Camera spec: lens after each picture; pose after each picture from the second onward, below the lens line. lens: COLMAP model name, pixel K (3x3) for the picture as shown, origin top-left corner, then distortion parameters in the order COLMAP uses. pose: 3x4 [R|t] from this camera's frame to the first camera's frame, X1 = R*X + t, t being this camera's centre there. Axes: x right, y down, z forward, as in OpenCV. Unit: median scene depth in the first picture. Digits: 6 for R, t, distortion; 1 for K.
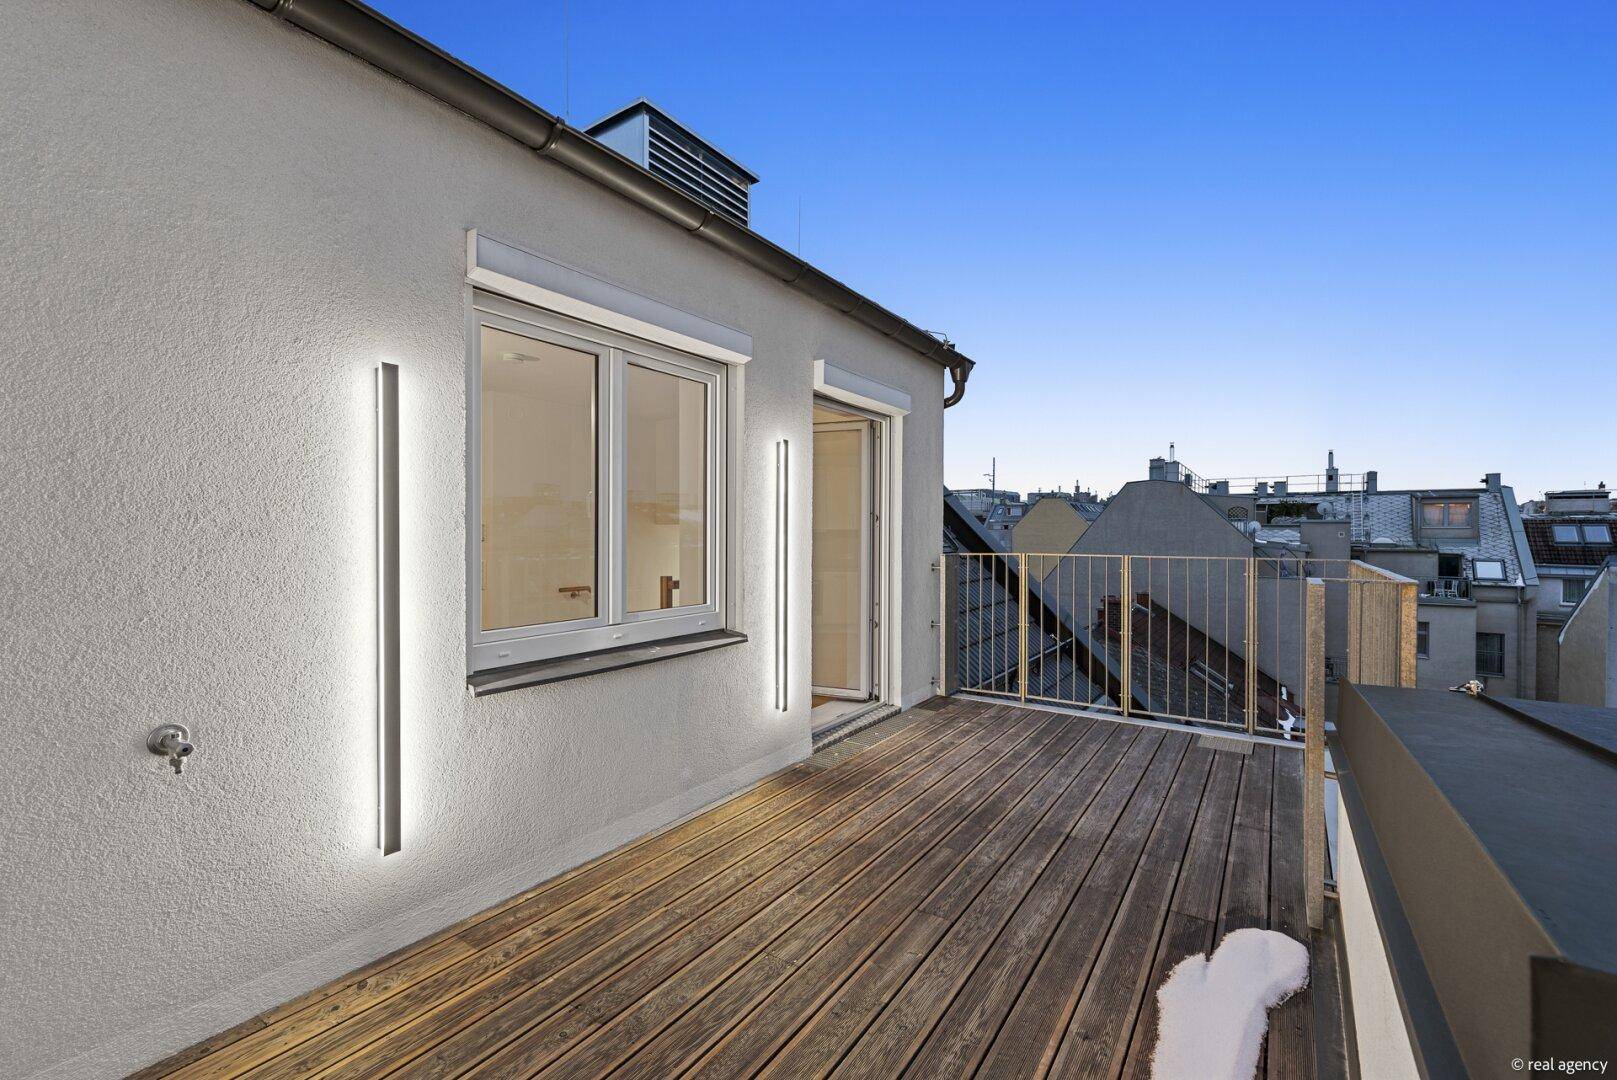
lens RADIAL K [[694.4, 0, 802.5], [0, 694.4, 527.3], [0, 0, 1]] dist [0.007042, -0.002456]
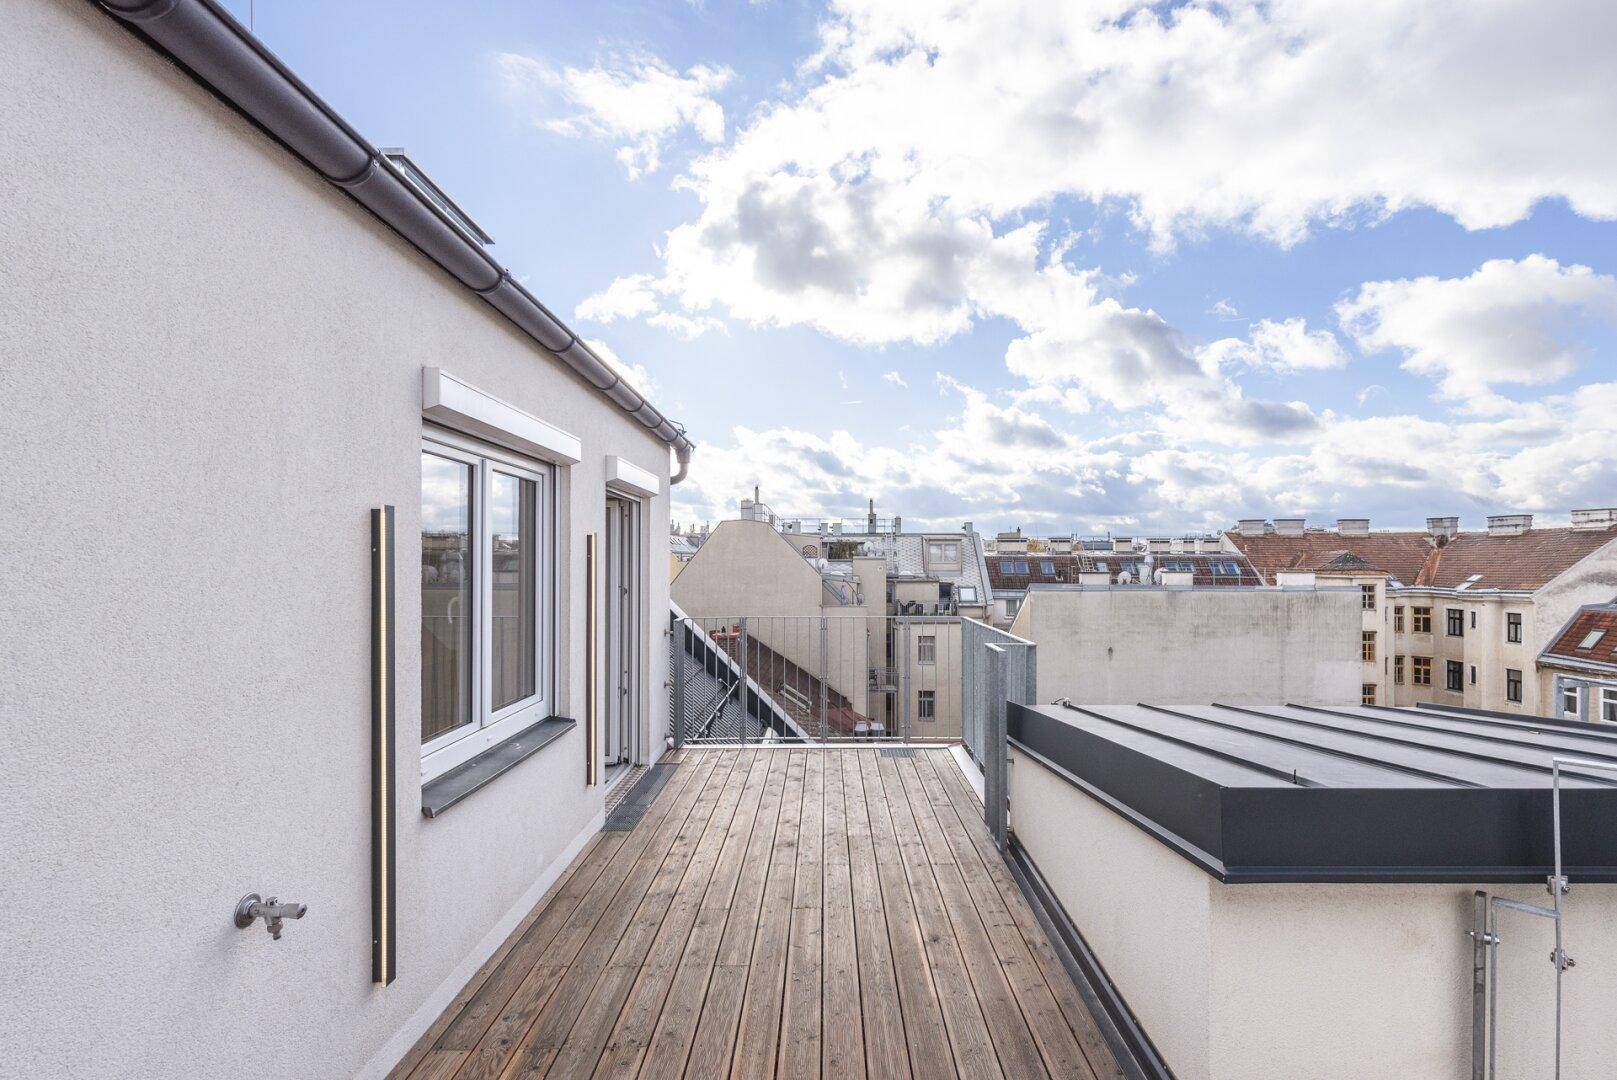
lens RADIAL K [[742.9, 0, 828.9], [0, 742.9, 548.4], [0, 0, 1]] dist [0.009453, -0.002028]
pose [[0.821282, 0.005430, 0.570497, -0.428242], [0.001844, 0.999924, -0.012172, -0.094593], [-0.570520, 0.011048, 0.821210, -0.168659]]
